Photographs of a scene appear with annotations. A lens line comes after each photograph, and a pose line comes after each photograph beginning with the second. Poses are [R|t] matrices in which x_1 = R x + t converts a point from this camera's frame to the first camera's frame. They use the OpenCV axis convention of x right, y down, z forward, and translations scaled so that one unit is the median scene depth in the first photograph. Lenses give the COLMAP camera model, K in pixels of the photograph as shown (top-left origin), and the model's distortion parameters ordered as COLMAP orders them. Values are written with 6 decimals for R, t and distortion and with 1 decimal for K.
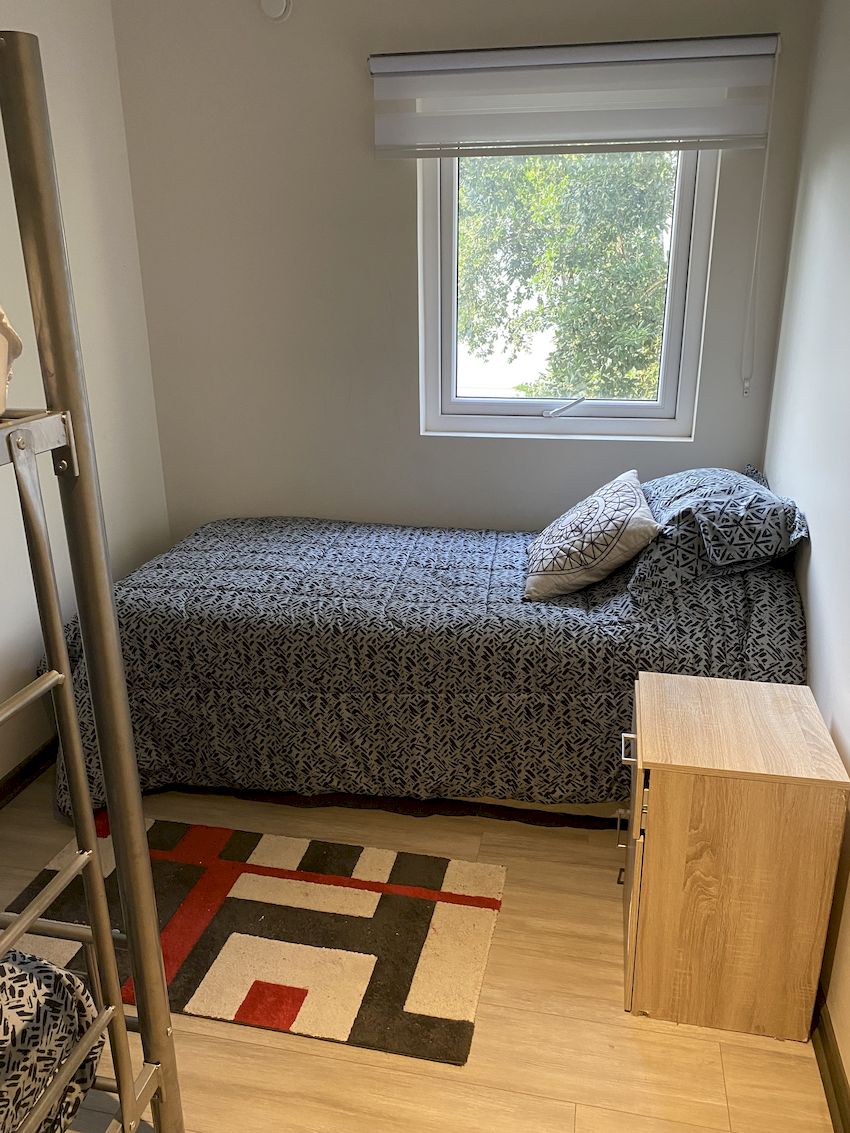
lens RADIAL K [[862.5, 0, 420.4], [0, 862.5, 572.3], [0, 0, 1]] dist [0.080068, -0.090991]
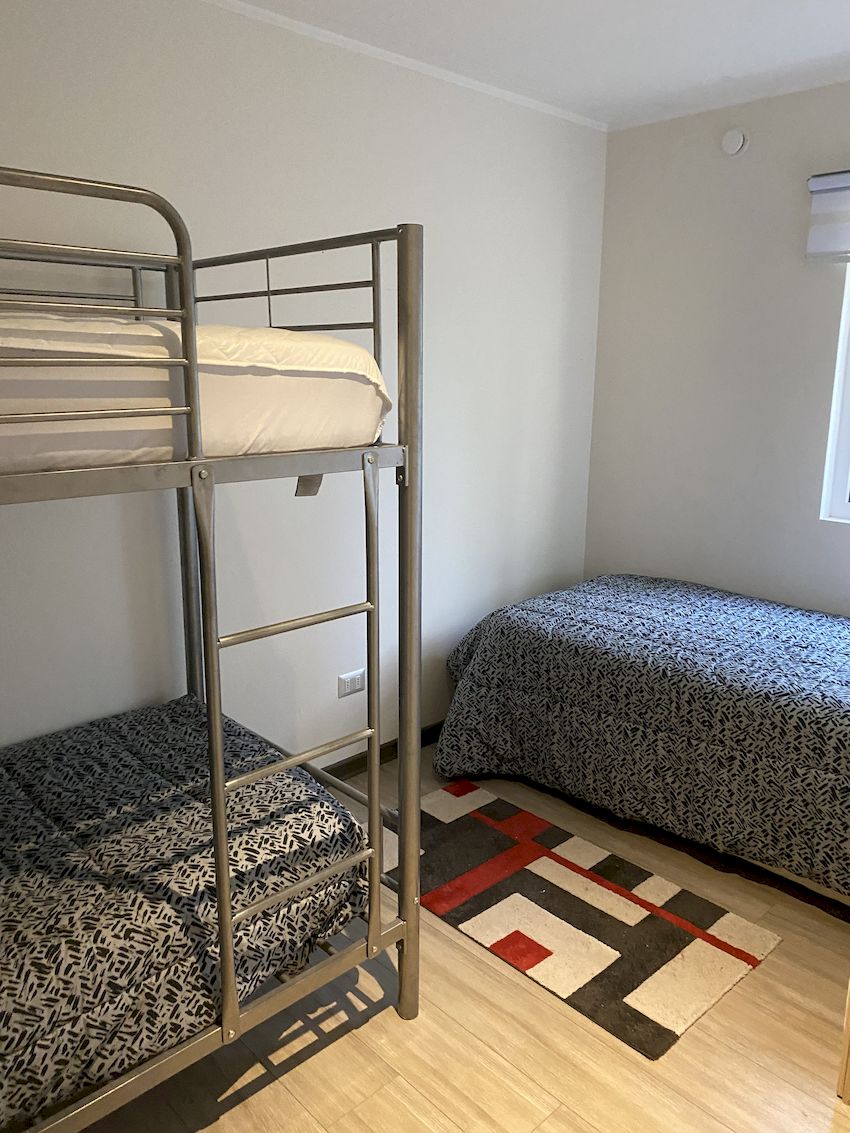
lens RADIAL K [[862.5, 0, 420.4], [0, 862.5, 572.3], [0, 0, 1]] dist [0.080068, -0.090991]
pose [[0.819811, 0.147414, -0.553334, 0.246589], [-0.201891, 0.978655, -0.038394, 0.046100], [0.535864, 0.143189, 0.832074, -0.124730]]
